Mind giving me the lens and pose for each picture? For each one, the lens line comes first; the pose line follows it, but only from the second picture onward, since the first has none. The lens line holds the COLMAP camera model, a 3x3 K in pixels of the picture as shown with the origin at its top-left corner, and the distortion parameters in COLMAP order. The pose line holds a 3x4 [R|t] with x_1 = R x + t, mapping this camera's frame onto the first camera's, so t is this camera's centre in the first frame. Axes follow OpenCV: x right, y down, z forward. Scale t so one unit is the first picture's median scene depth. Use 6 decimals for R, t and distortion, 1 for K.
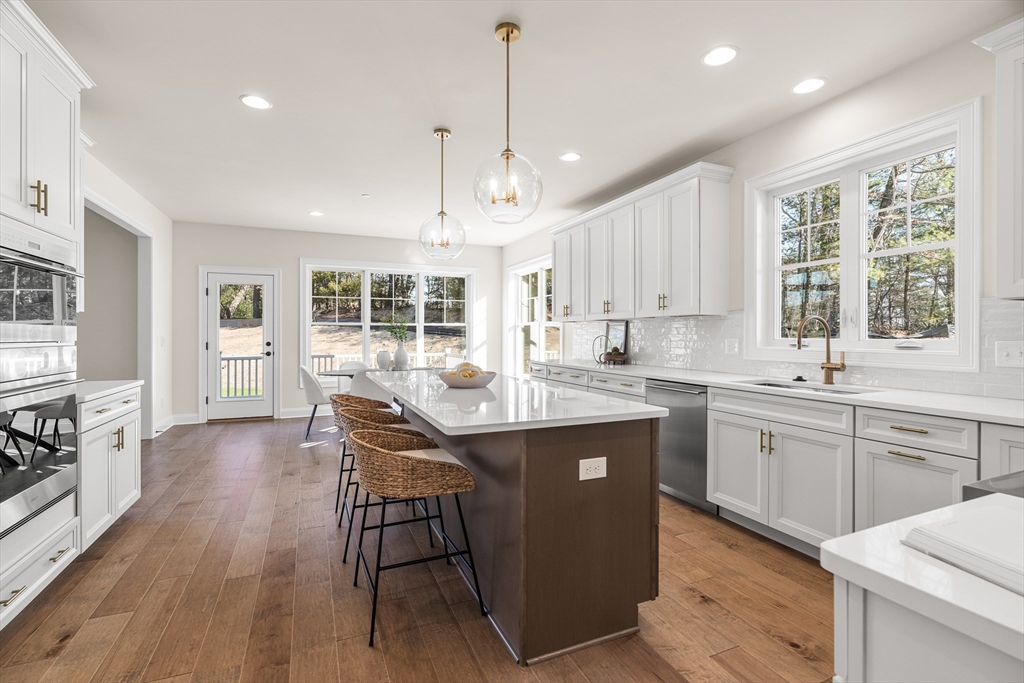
lens RADIAL K [[466.0, 0, 499.1], [0, 466.0, 335.5], [0, 0, 1]] dist [-0.005154, 0.002259]
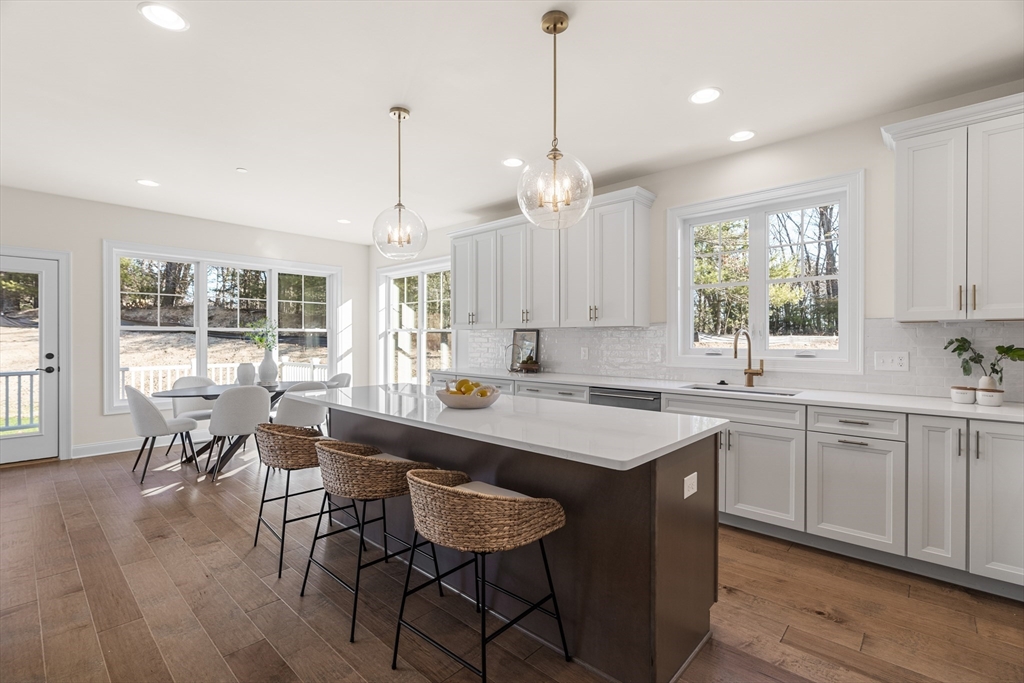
lens RADIAL K [[466.0, 0, 515.5], [0, 466.0, 341.3], [0, 0, 1]] dist [-0.005154, 0.002259]
pose [[0.912468, -0.001217, 0.409145, -0.273916], [-0.000093, 0.999995, 0.003183, -0.013355], [-0.409147, -0.002943, 0.912464, 0.120129]]
